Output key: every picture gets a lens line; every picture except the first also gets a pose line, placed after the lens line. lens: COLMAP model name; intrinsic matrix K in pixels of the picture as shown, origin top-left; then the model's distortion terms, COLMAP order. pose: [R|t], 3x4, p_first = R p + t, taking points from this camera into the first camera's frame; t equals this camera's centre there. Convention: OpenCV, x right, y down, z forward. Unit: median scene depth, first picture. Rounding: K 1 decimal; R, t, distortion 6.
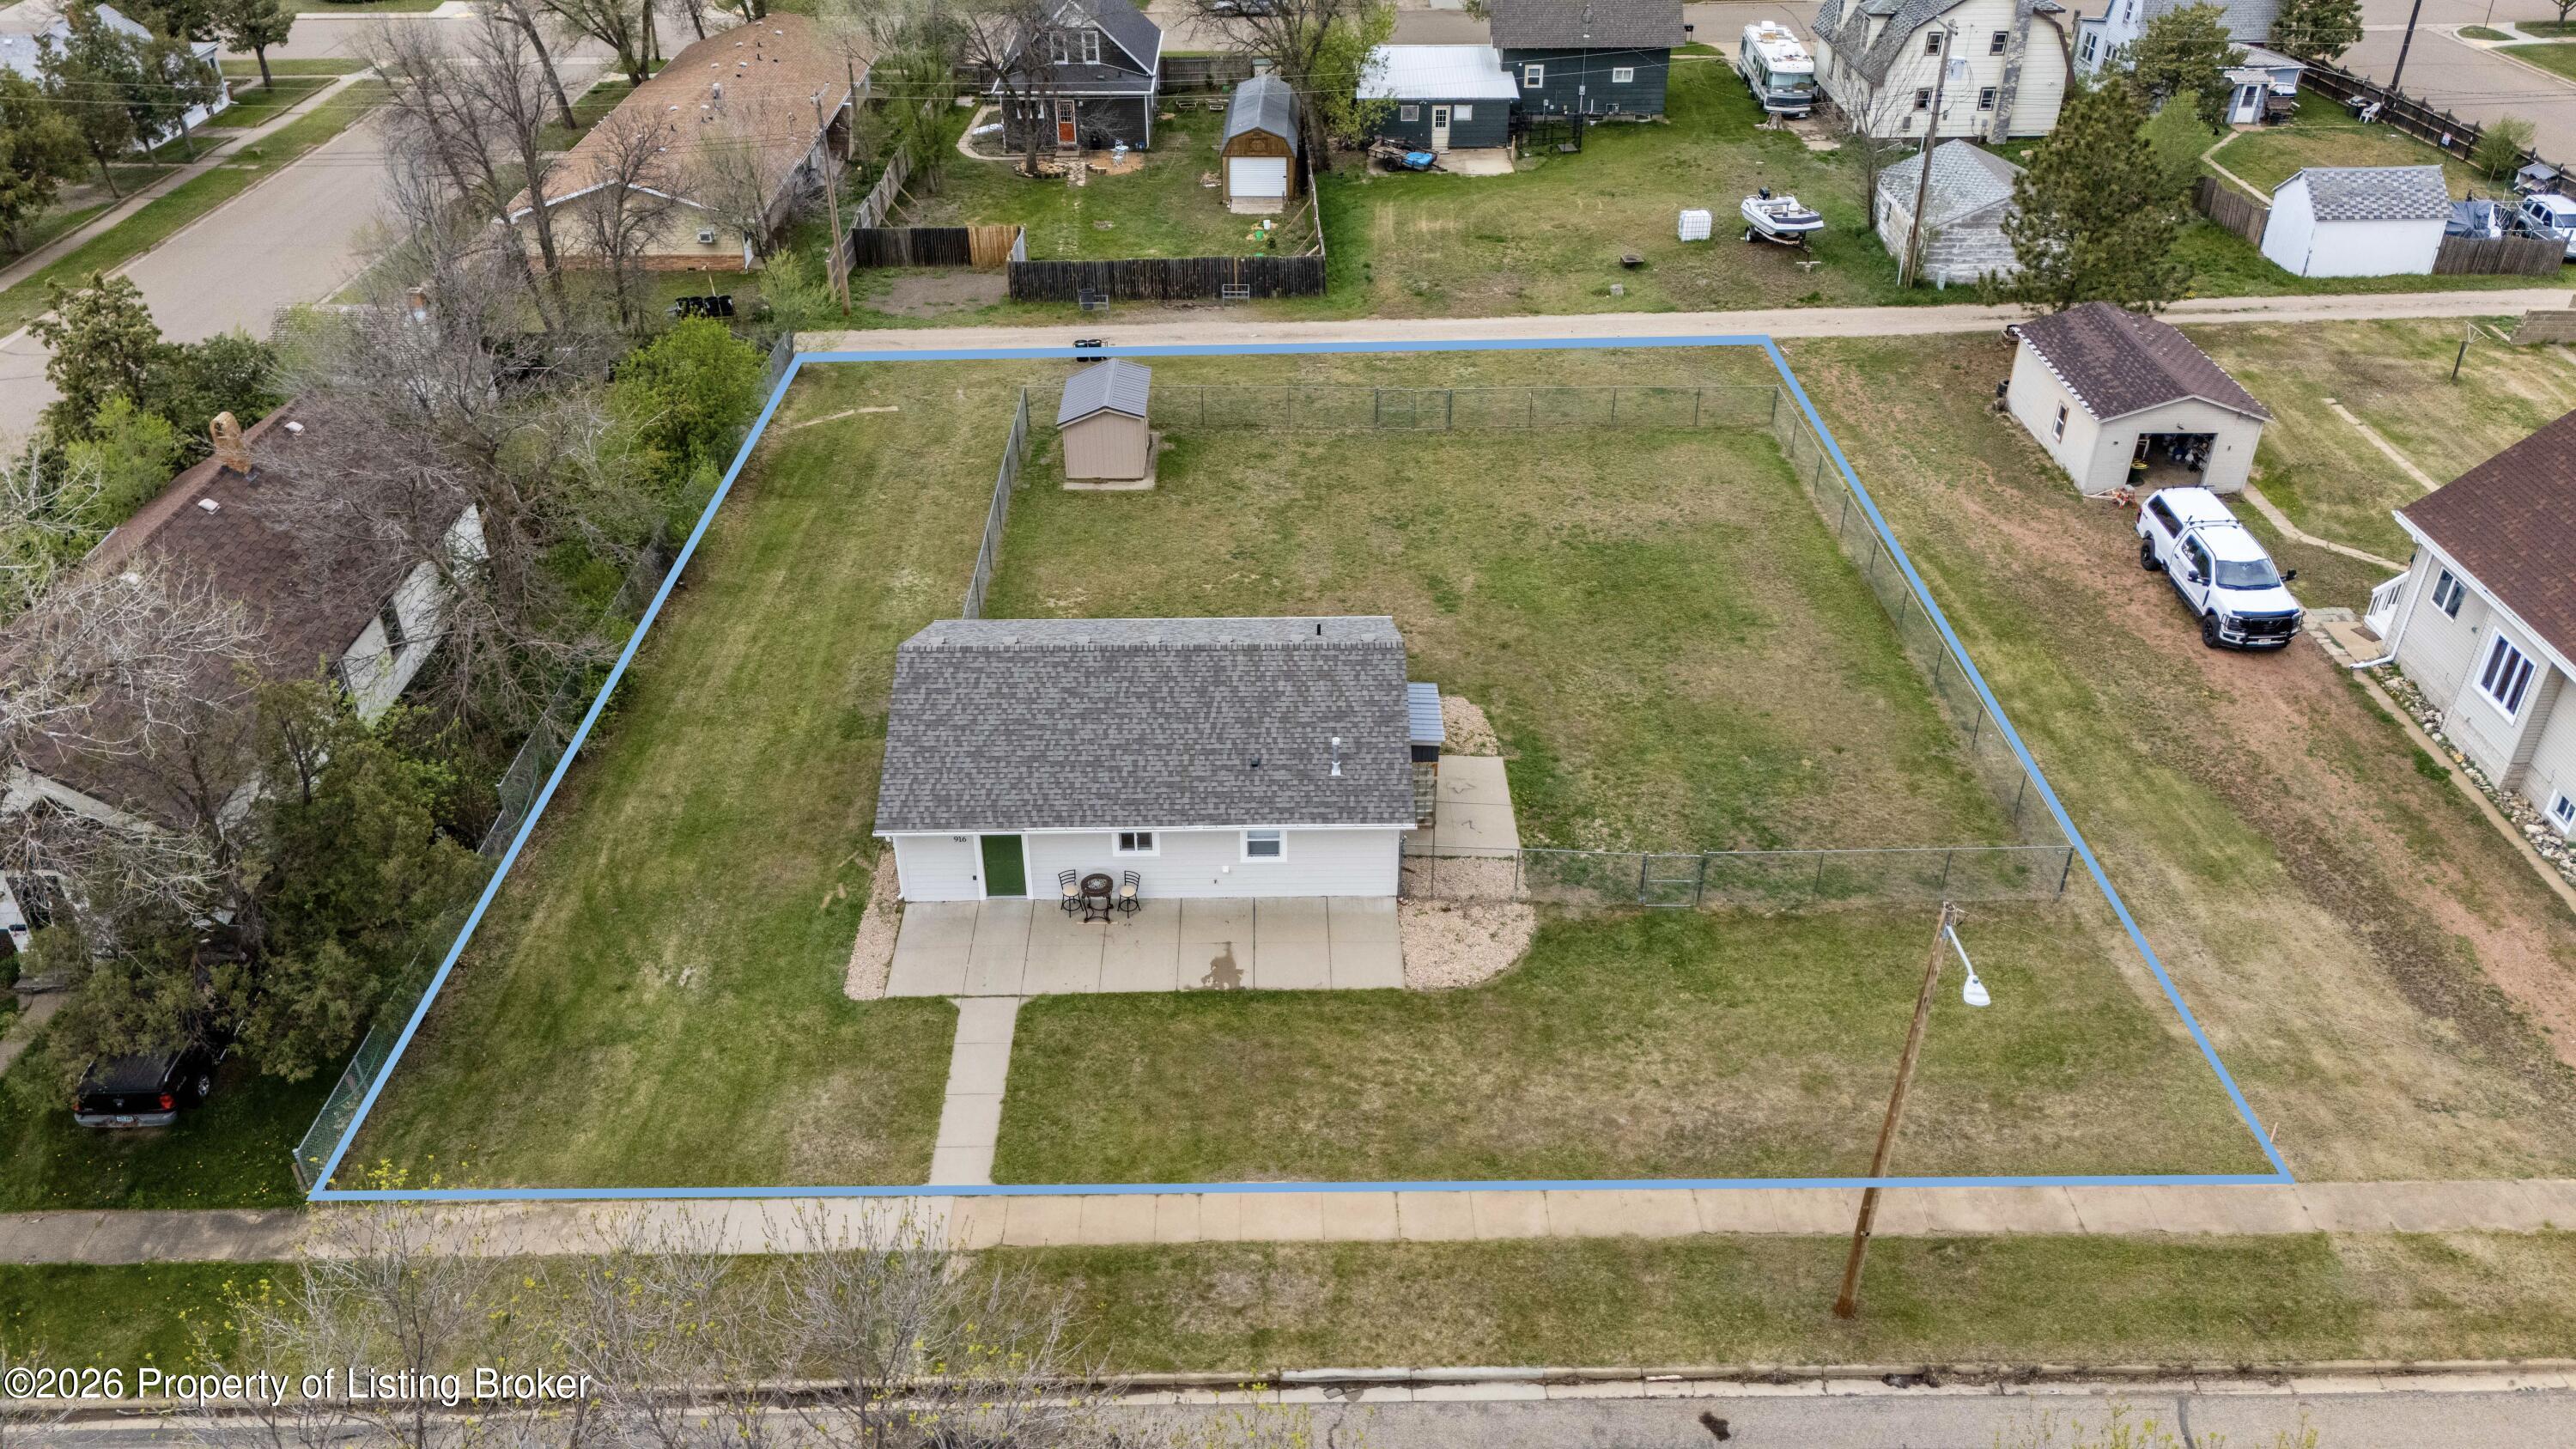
lens RADIAL K [[1889.6, 0, 1293.2], [0, 1889.6, 726.6], [0, 0, 1]] dist [0.077196, -0.074503]
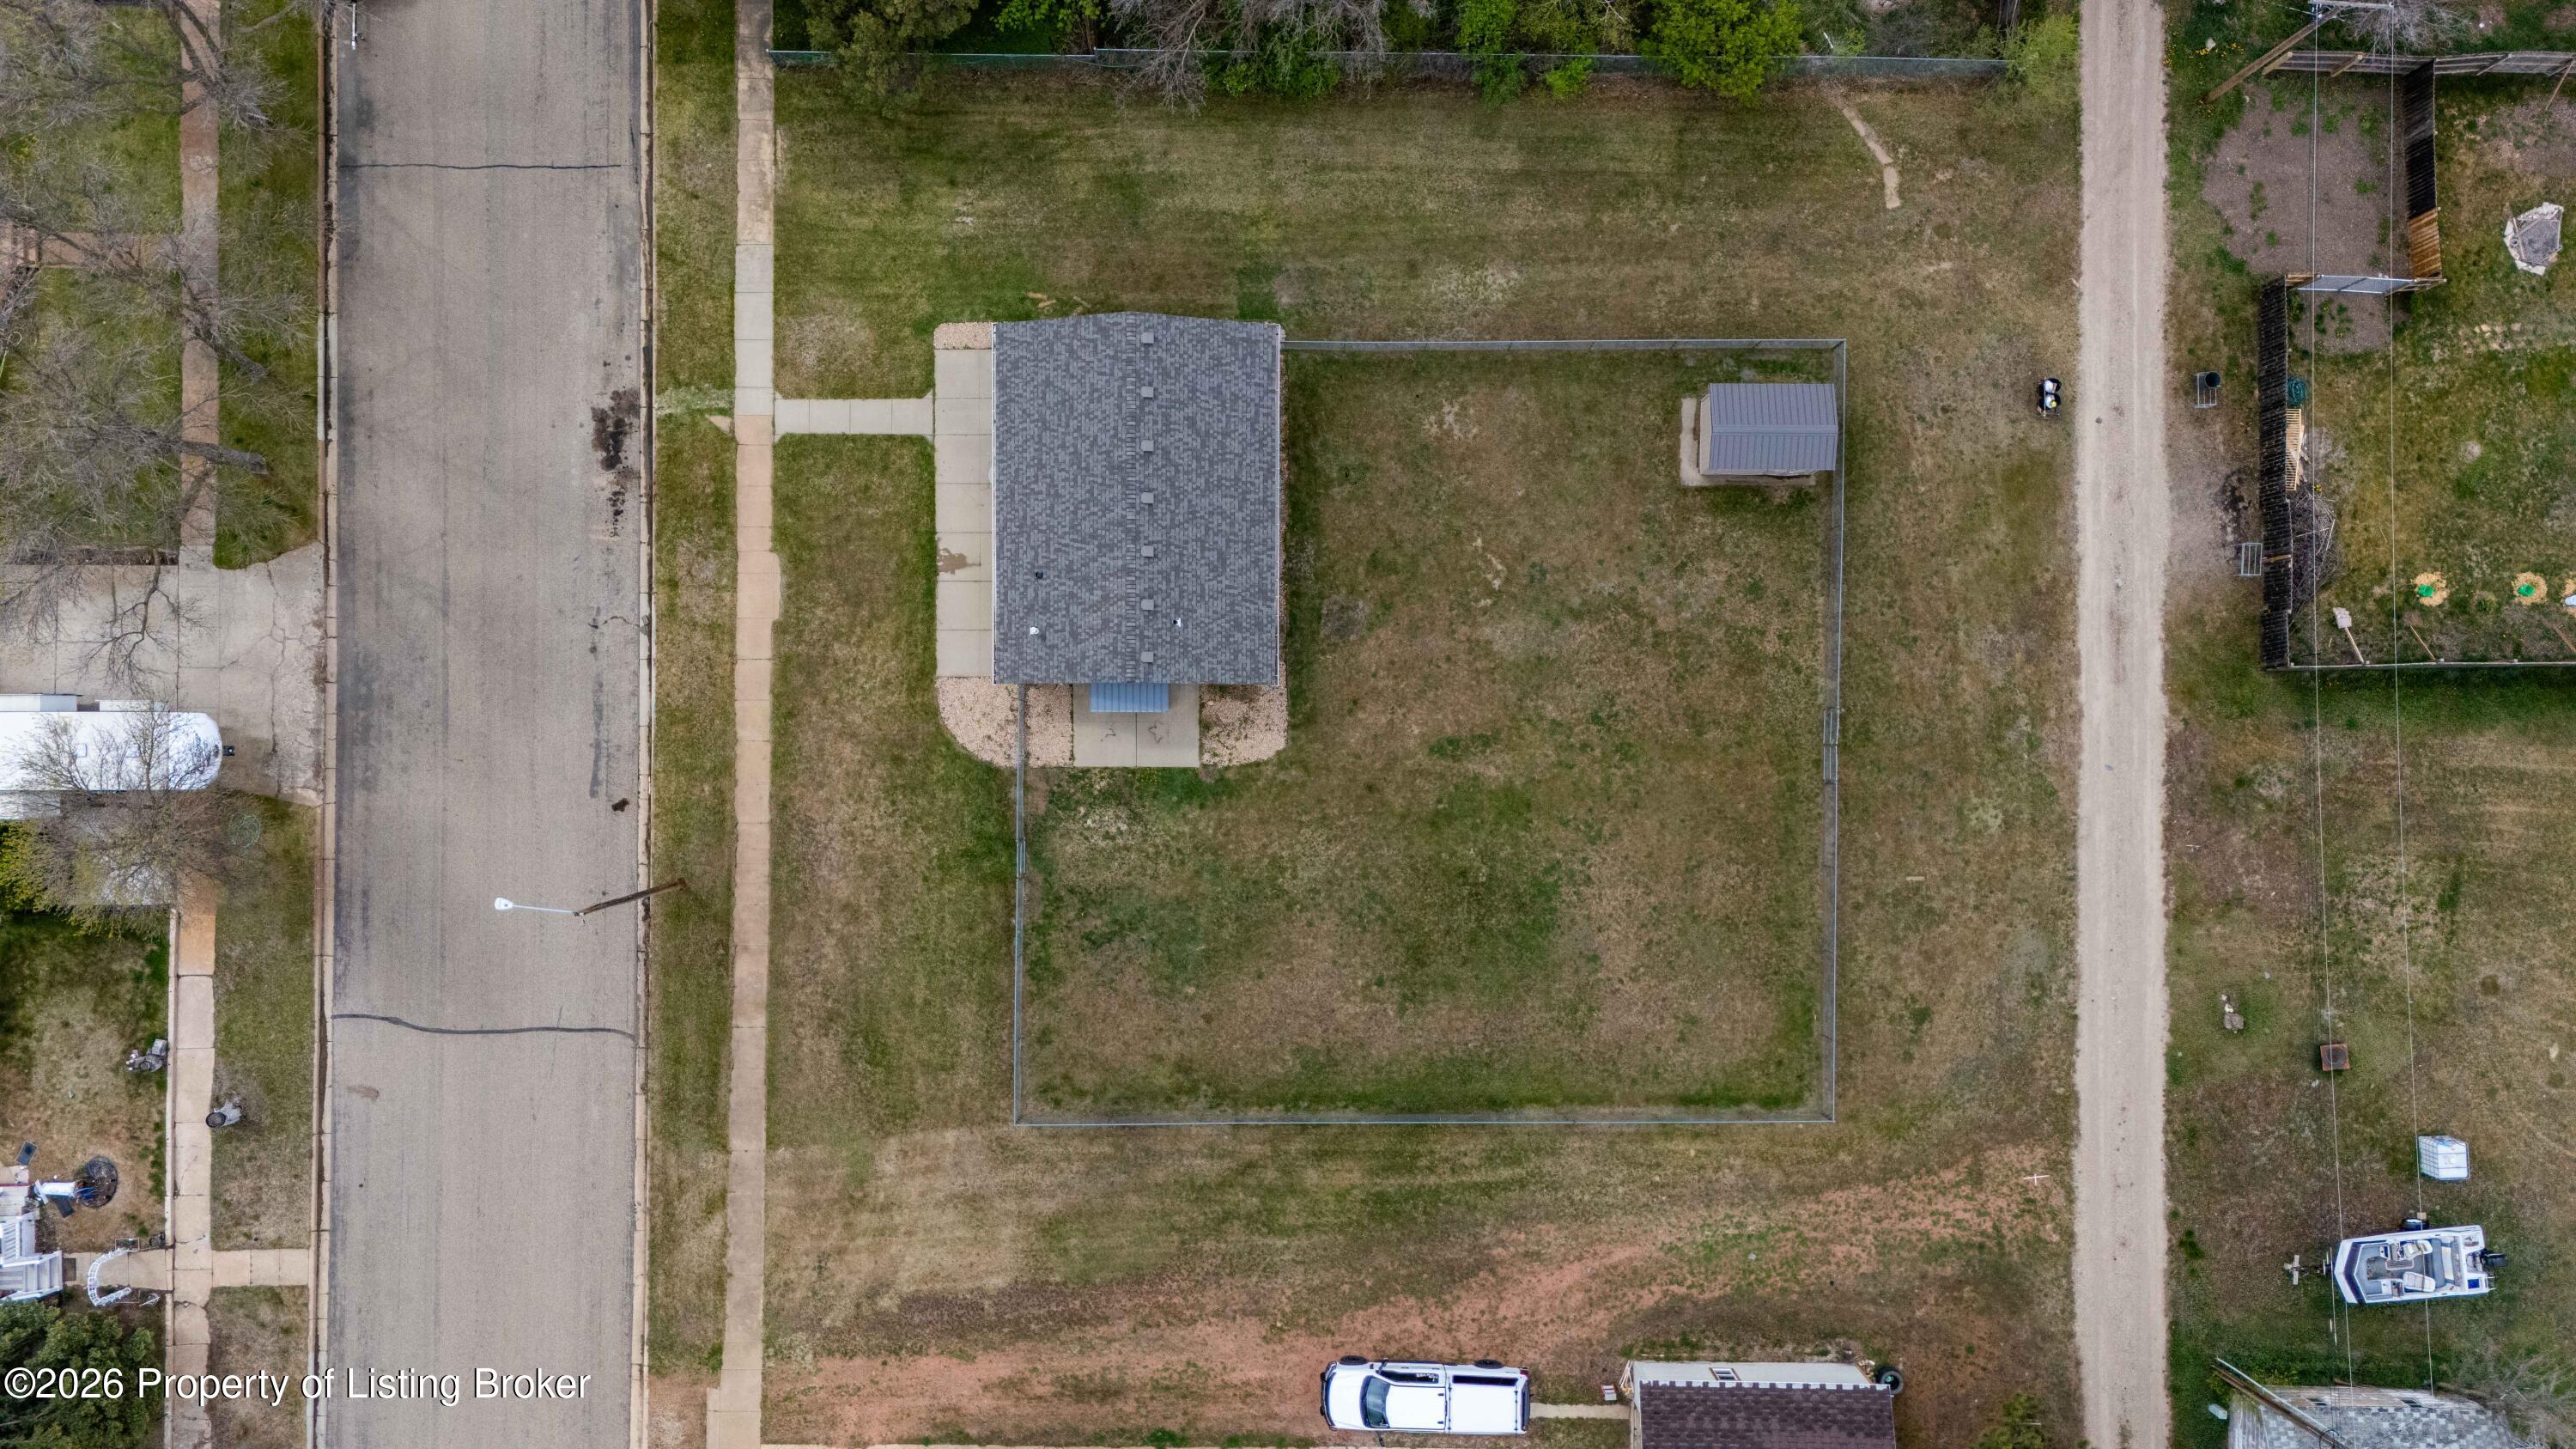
lens RADIAL K [[1896.5, 0, 1295.0], [0, 1896.5, 730.7], [0, 0, 1]] dist [0.059011, -0.039397]
pose [[-0.018923, 0.999821, -0.000207, 0.097180], [-0.537325, -0.009995, 0.843316, -1.338171], [0.843163, 0.016069, 0.537418, 0.386881]]
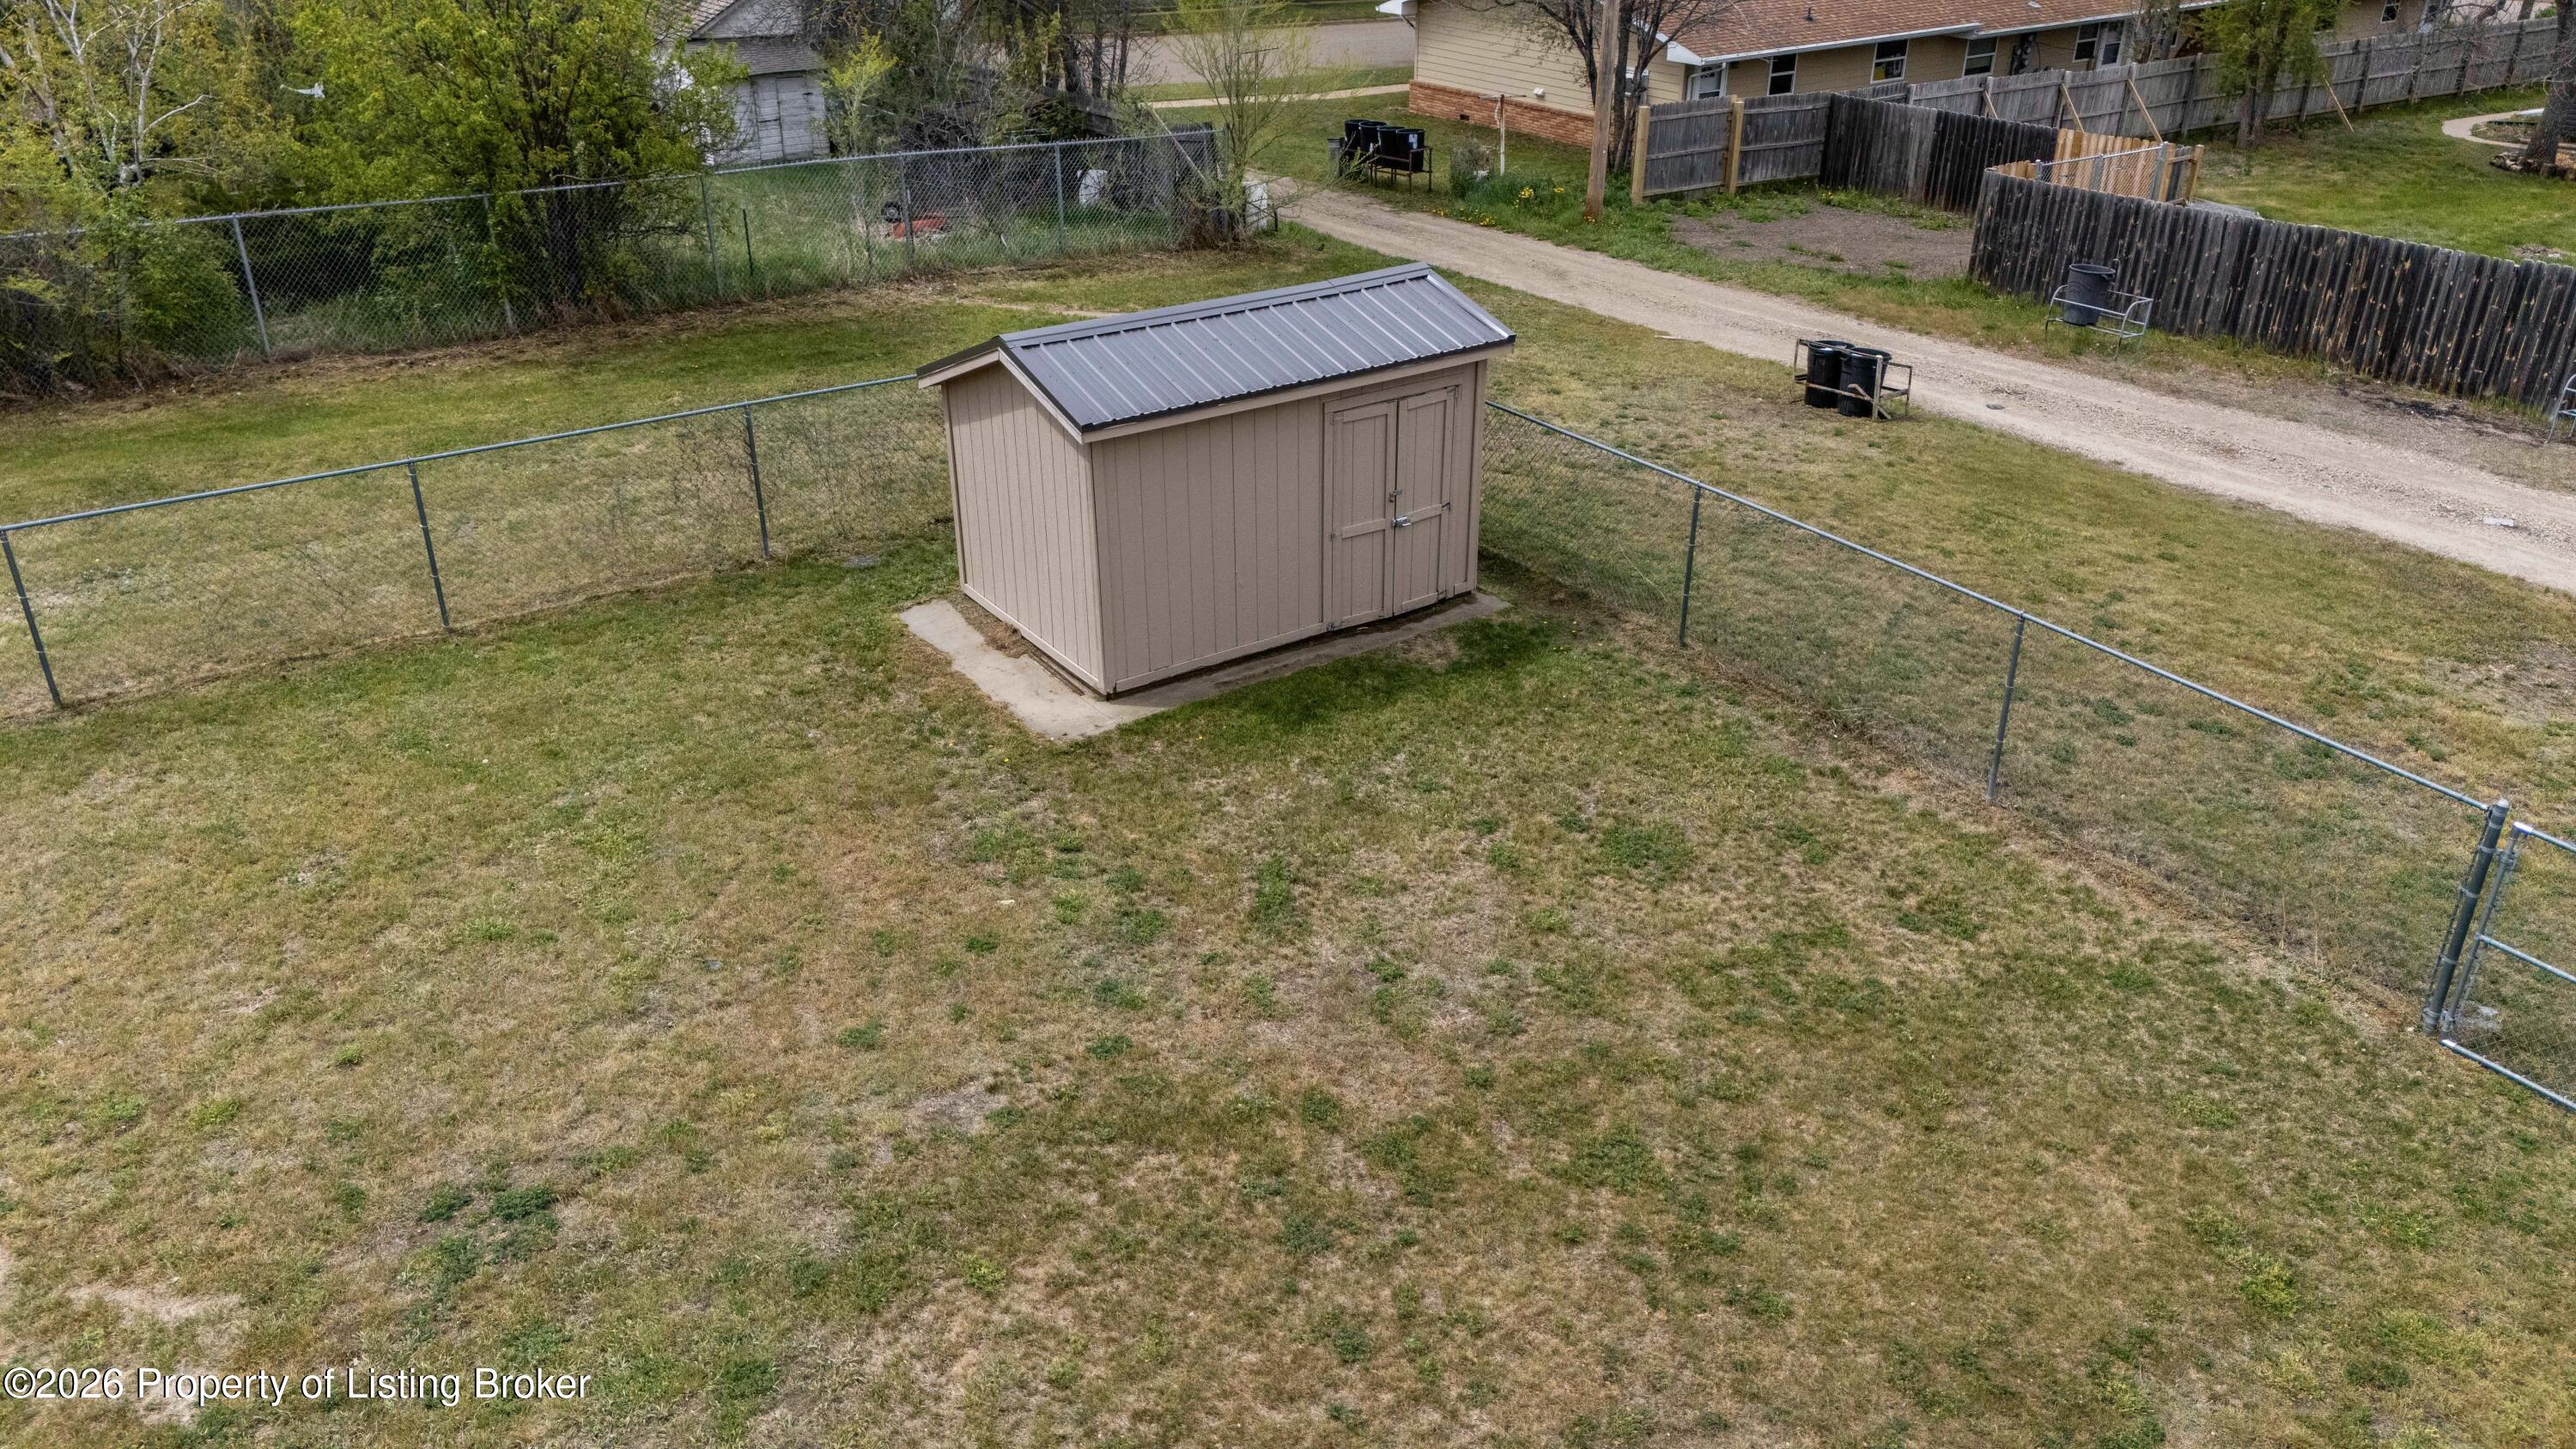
lens RADIAL K [[1889.6, 0, 1284.4], [0, 1889.6, 731.6], [0, 0, 1]] dist [0.077196, -0.074503]
pose [[0.560407, 0.386970, -0.732255, 0.162305], [-0.451254, 0.884040, 0.121831, -0.249210], [0.694488, 0.262158, 0.670044, 1.290420]]
